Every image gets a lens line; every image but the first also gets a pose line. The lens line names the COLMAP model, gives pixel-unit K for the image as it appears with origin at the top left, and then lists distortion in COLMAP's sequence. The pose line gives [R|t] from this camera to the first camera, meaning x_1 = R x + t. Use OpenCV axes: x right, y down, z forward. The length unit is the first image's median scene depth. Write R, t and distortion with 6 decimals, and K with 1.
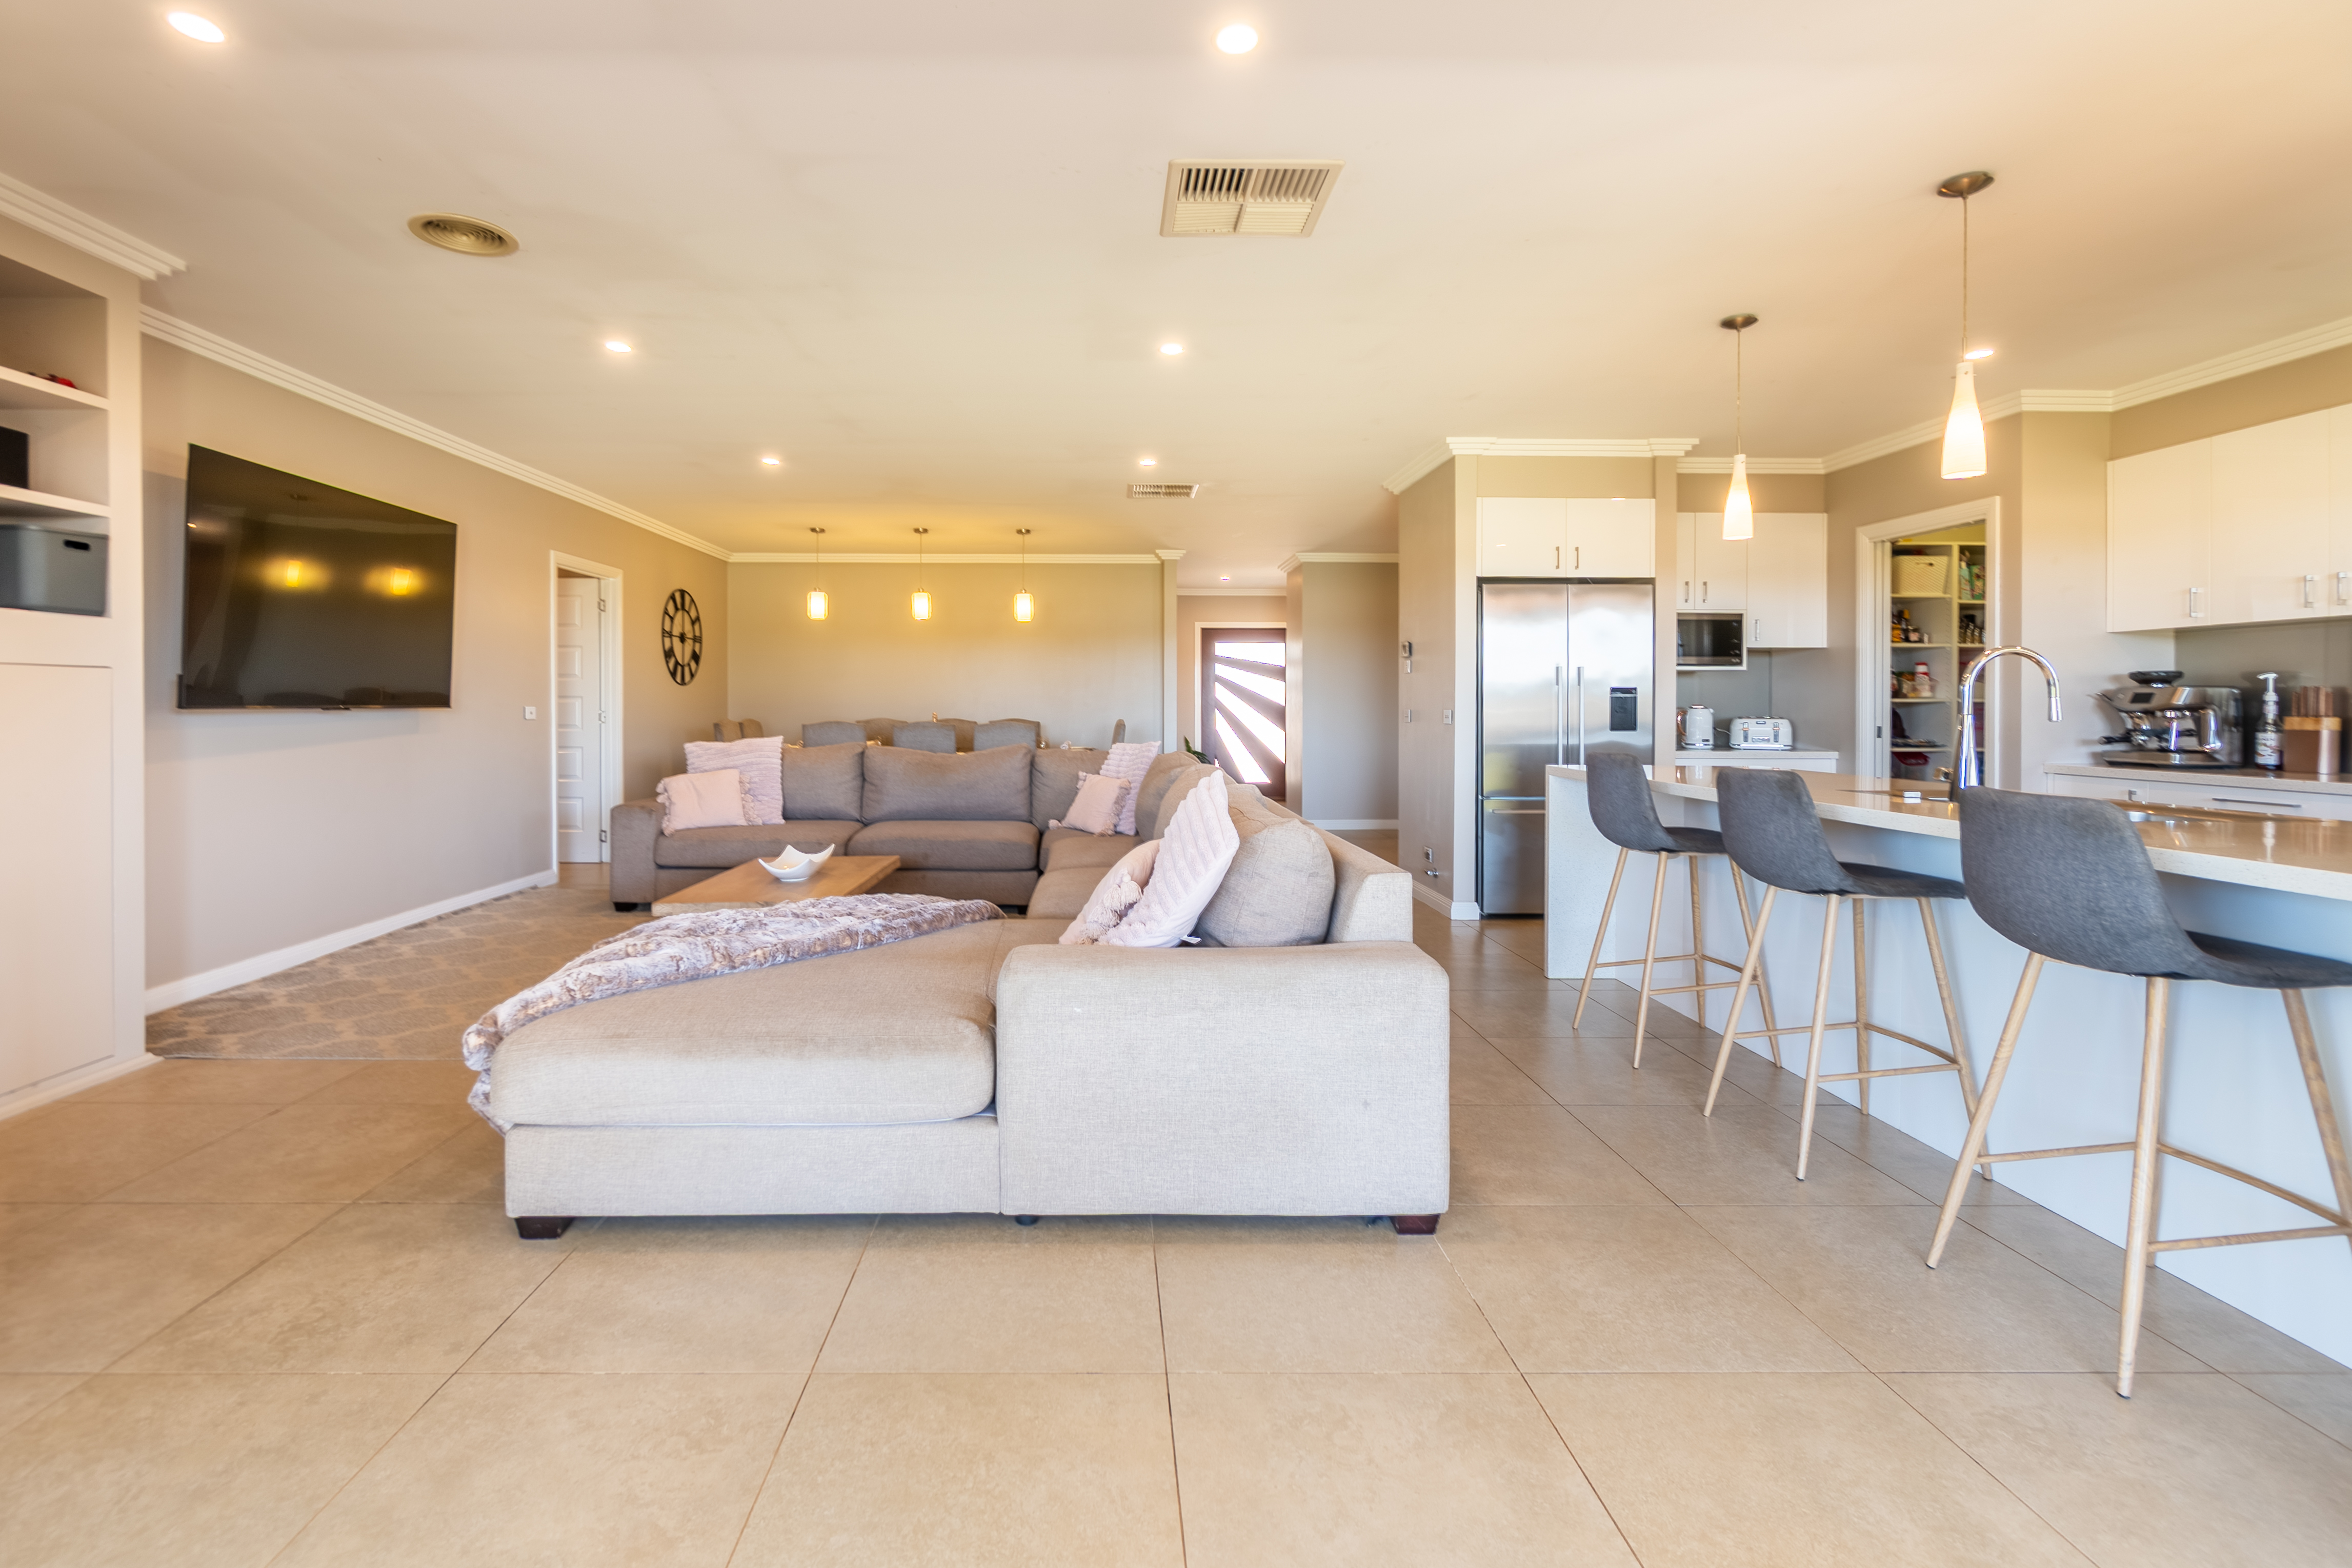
lens RADIAL K [[1049.1, 0, 1127.0], [0, 1049.1, 702.4], [0, 0, 1]] dist [0.002487, -0.000723]
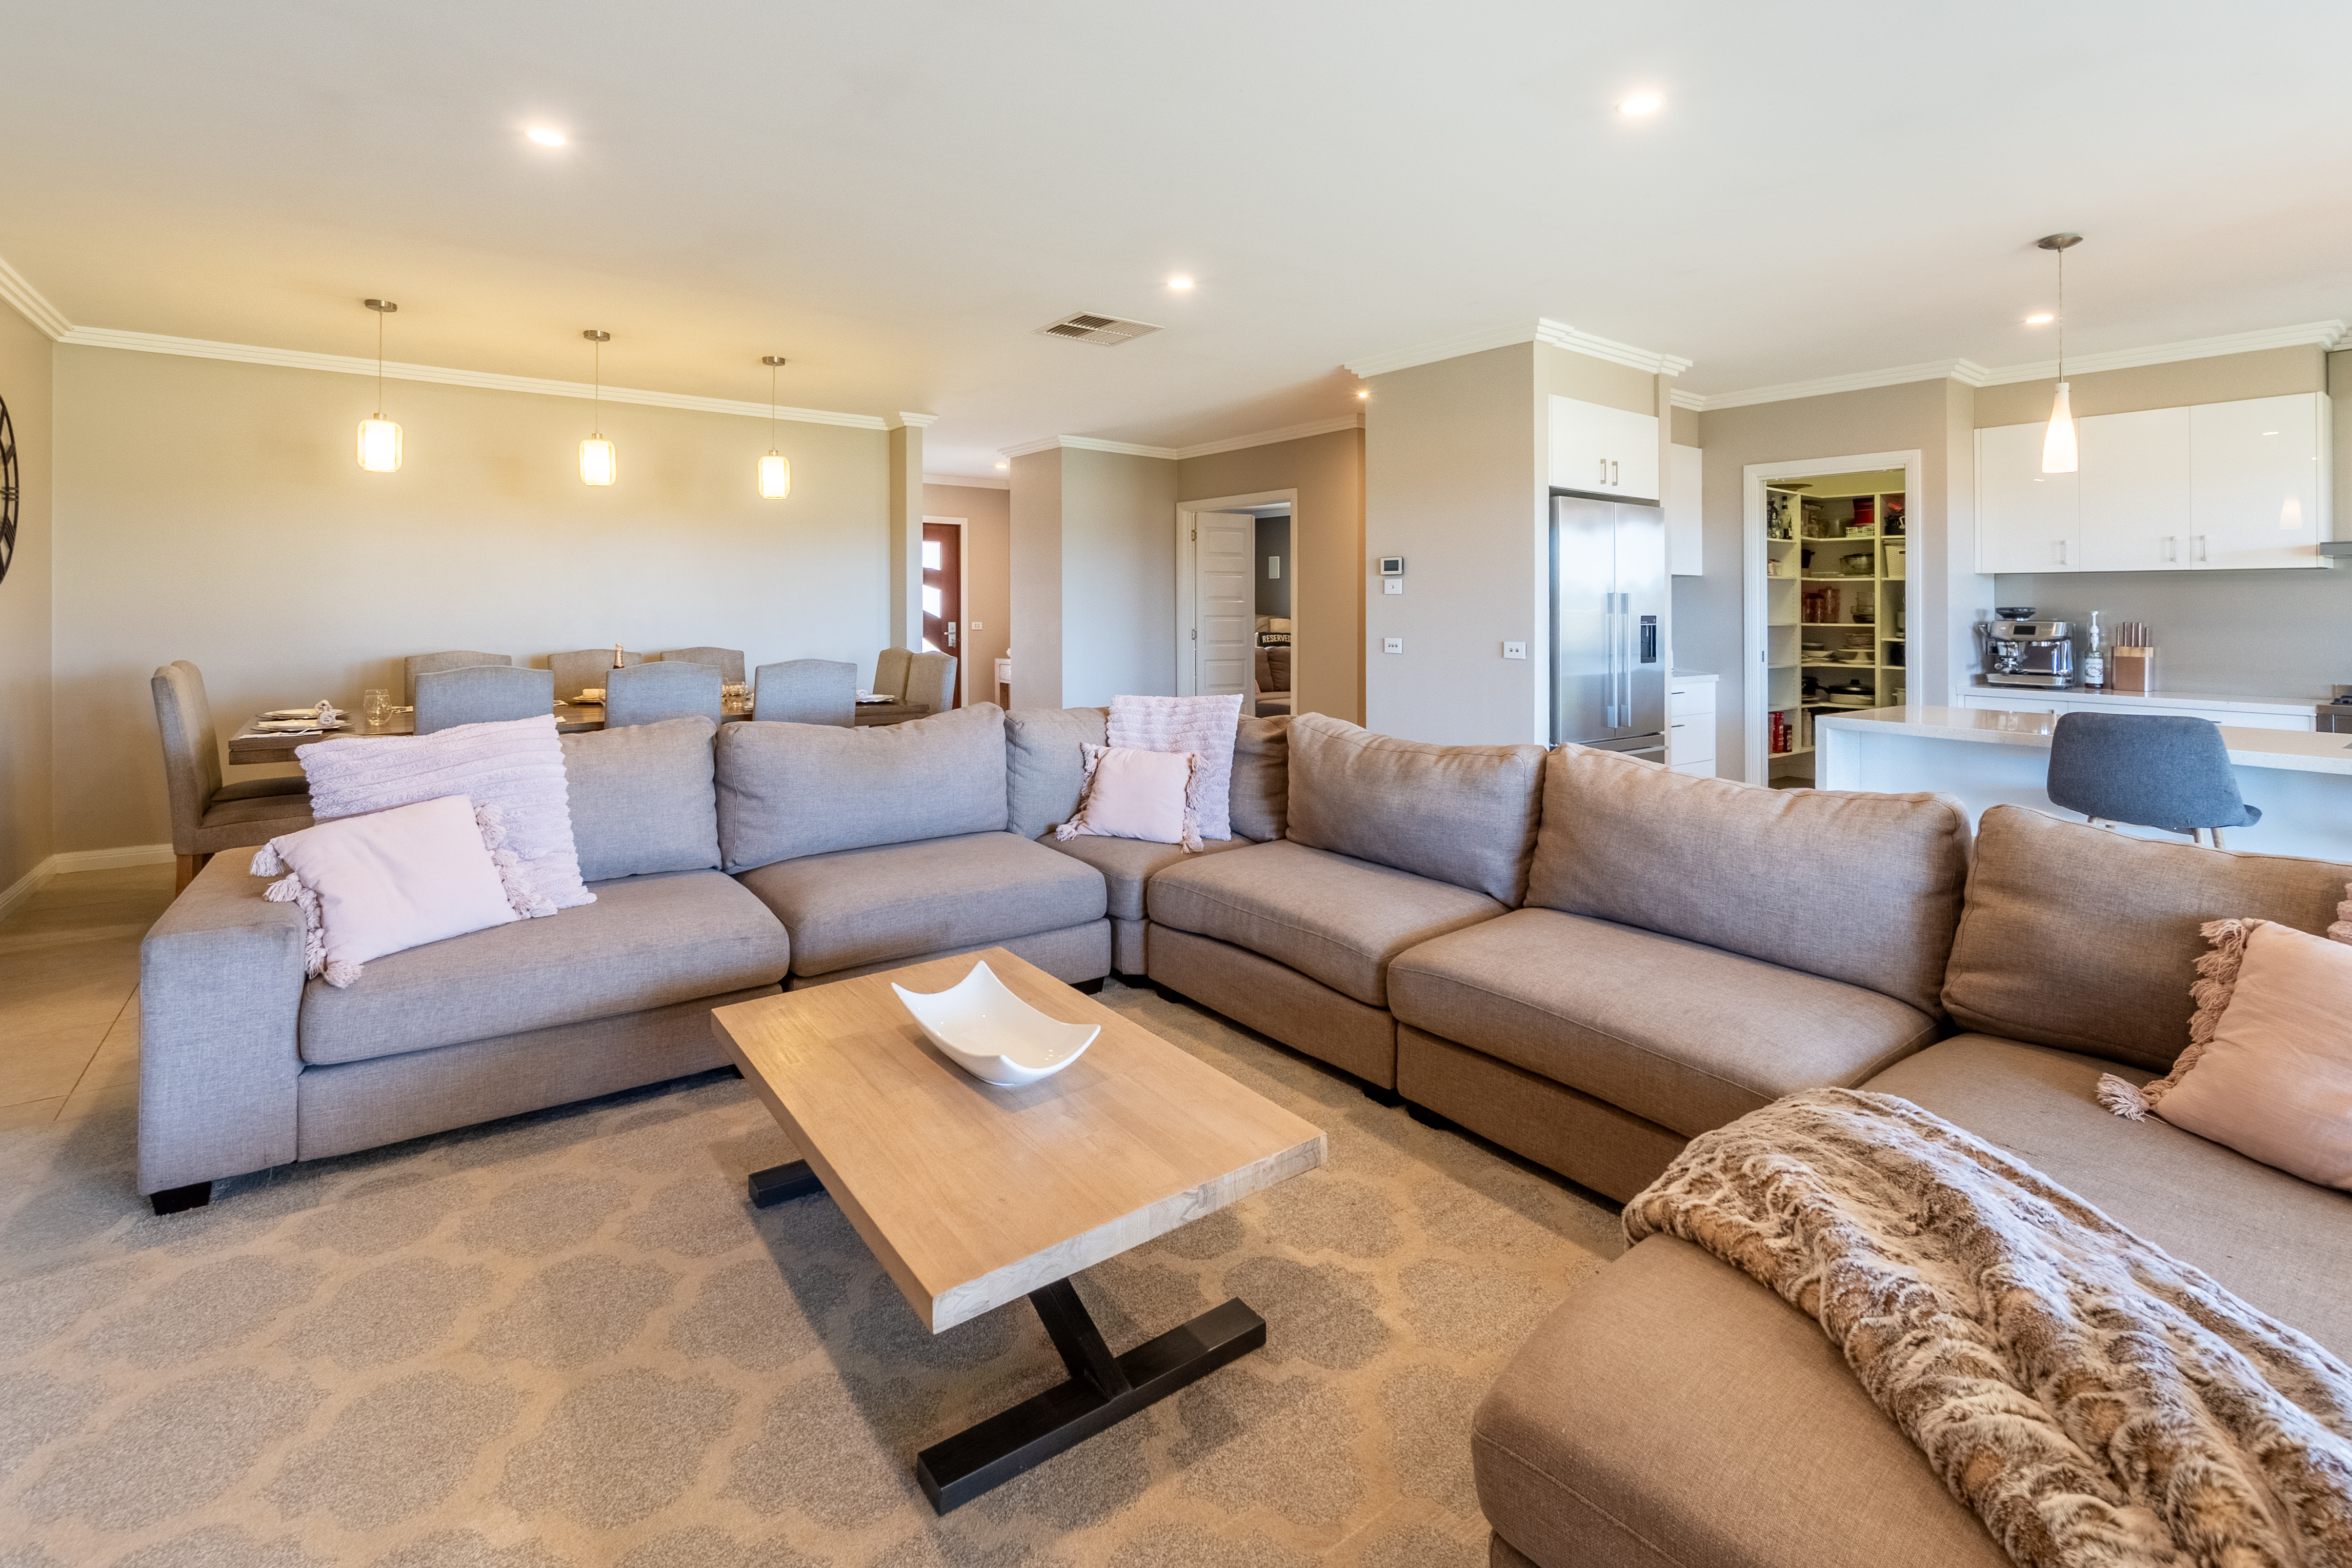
lens RADIAL K [[1055.8, 0, 1180.5], [0, 1055.8, 601.8], [0, 0, 1]] dist [-0.003514, 0.000265]
pose [[0.808821, 0.005571, 0.588029, -0.418451], [-0.007629, 0.999970, 0.001020, -0.024554], [-0.588006, -0.005312, 0.808839, 0.484356]]
